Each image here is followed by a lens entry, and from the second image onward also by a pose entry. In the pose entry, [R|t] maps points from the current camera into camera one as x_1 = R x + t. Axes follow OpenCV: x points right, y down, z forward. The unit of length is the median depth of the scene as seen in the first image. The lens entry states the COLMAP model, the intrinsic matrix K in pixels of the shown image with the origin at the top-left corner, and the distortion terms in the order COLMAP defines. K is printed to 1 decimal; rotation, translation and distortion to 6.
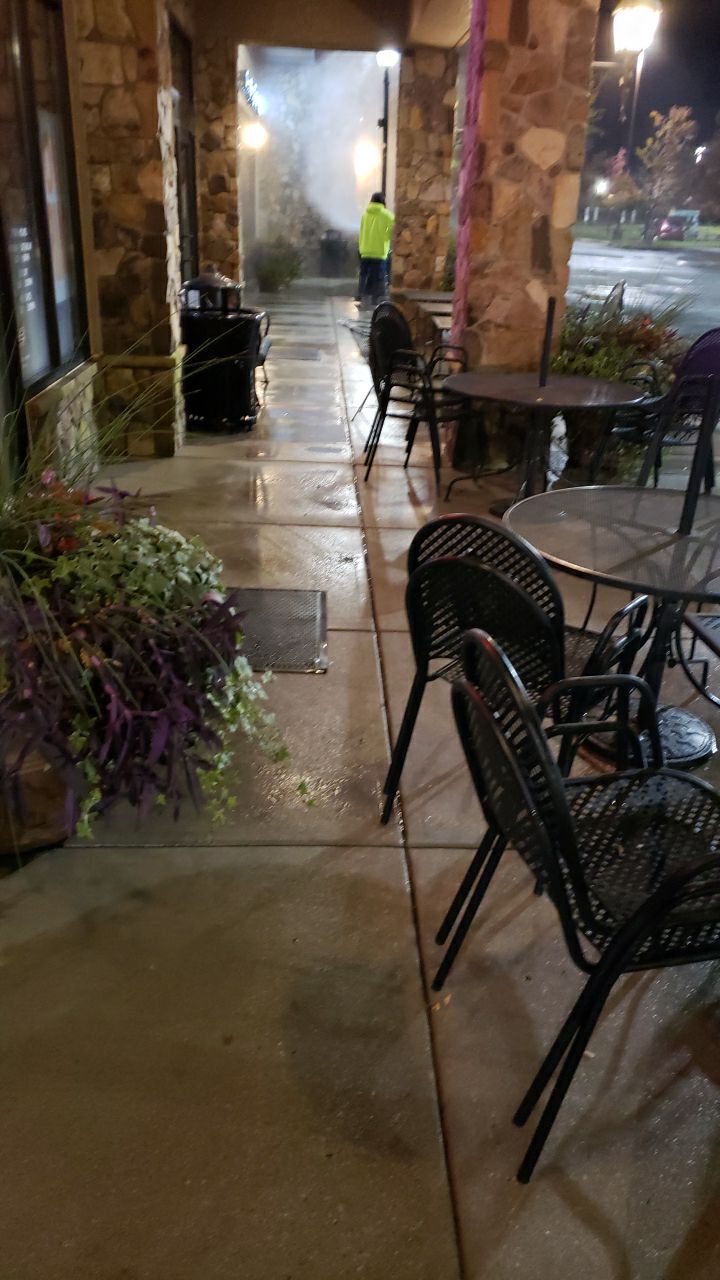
lens RADIAL K [[966.7, 0, 359.3], [0, 966.7, 651.2], [0, 0, 1]] dist [-0.011110, 0.010282]
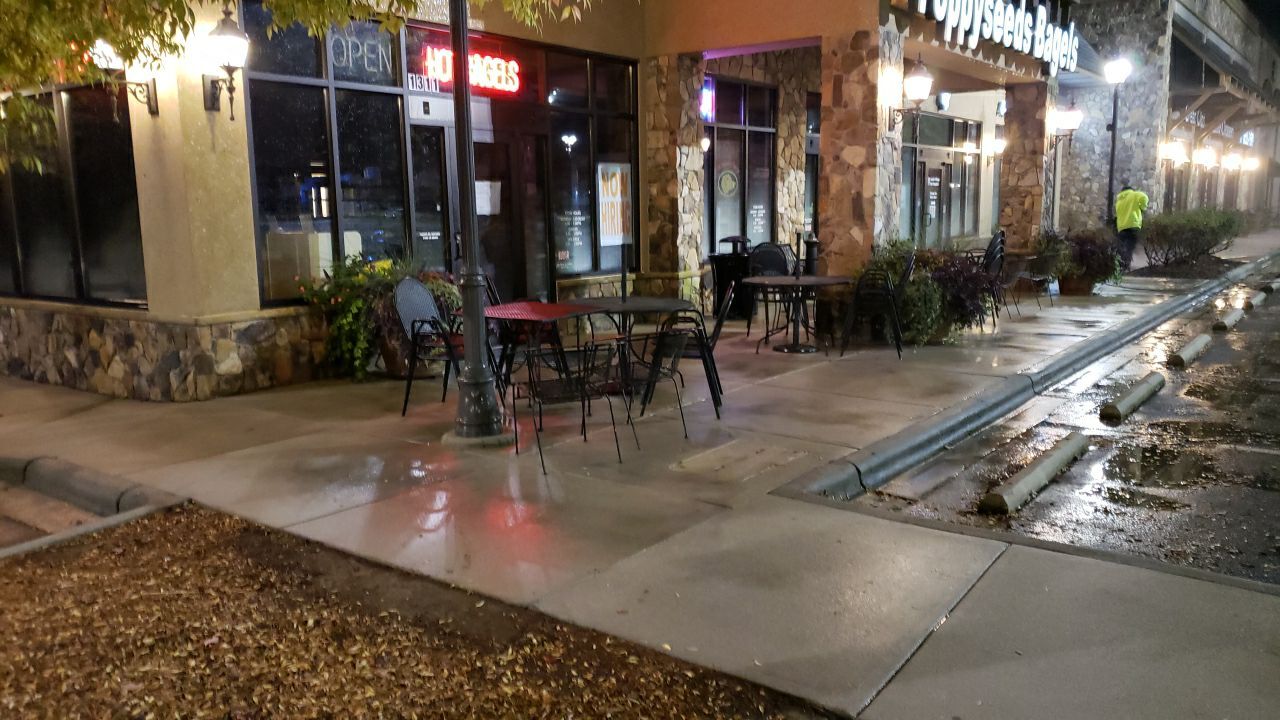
lens RADIAL K [[966.7, 0, 632.8], [0, 966.7, 356.1], [0, 0, 1]] dist [-0.011110, 0.010282]
pose [[0.760831, 0.044250, -0.647440, 1.019650], [-0.225666, 0.953449, -0.200025, 0.263230], [0.608450, 0.298290, 0.735399, -0.421722]]
